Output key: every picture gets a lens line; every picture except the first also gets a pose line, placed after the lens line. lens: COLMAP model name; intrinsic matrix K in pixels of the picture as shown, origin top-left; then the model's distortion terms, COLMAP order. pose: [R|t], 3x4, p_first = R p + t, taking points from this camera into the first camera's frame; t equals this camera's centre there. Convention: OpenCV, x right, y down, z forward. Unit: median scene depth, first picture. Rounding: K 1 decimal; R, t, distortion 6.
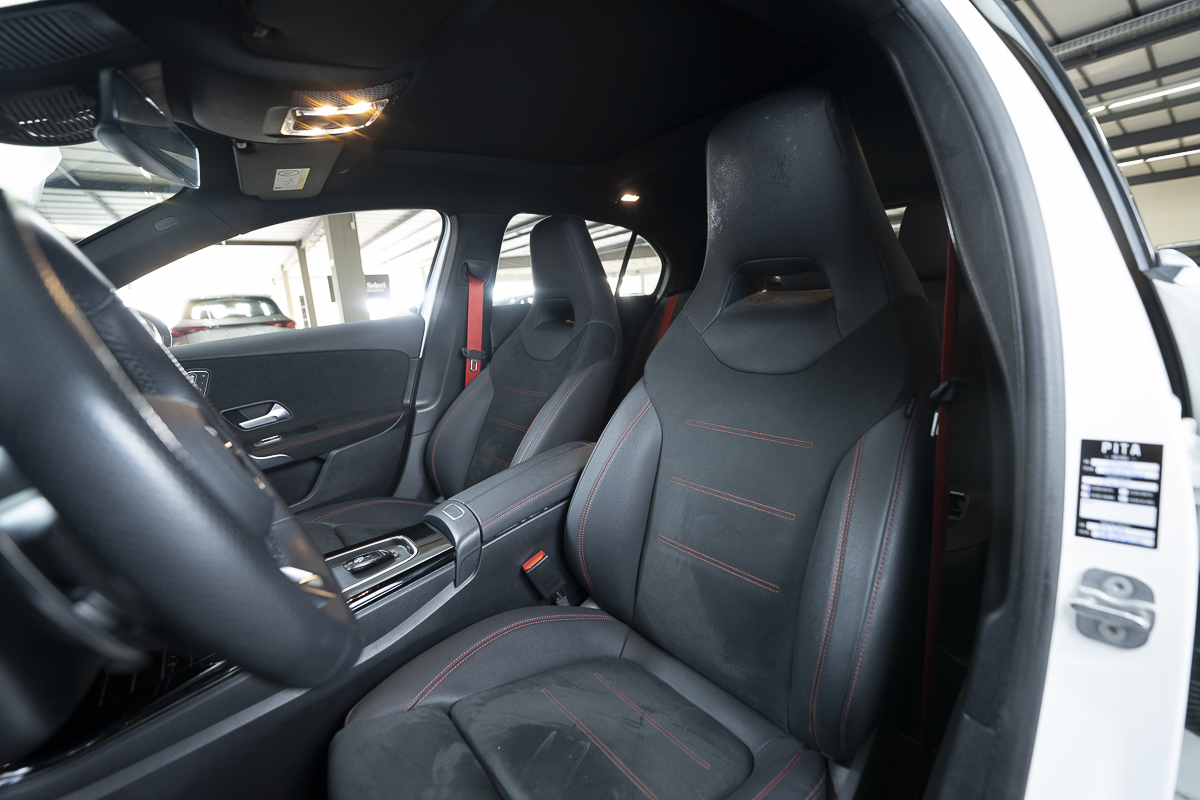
lens RADIAL K [[488.7, 0, 600.0], [0, 488.7, 400.0], [0, 0, 1]] dist [-0.032370, 0.003443]
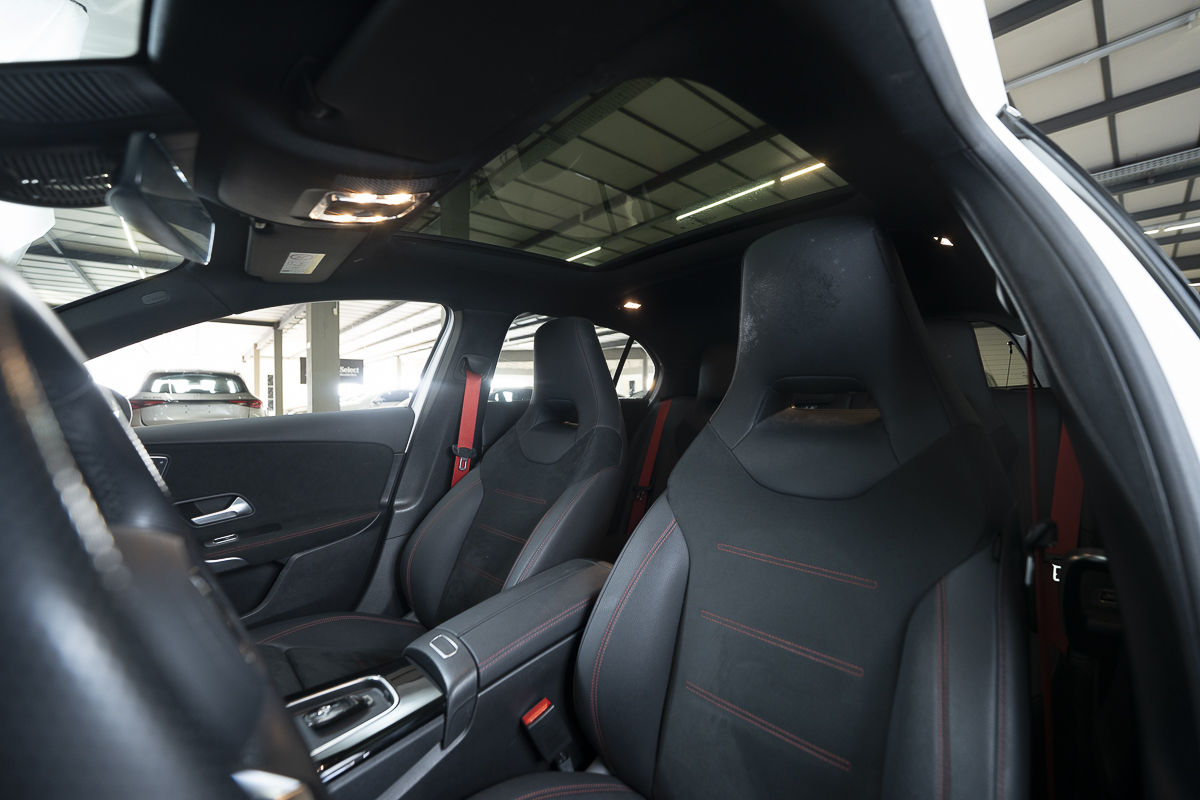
lens RADIAL K [[486.8, 0, 597.3], [0, 486.8, 399.0], [0, 0, 1]] dist [-0.028462, 0.000041]
pose [[0.996928, 0.054437, 0.056320, -0.105203], [-0.042246, 0.979166, -0.198617, -0.033026], [-0.065959, 0.195628, 0.978458, 0.083917]]
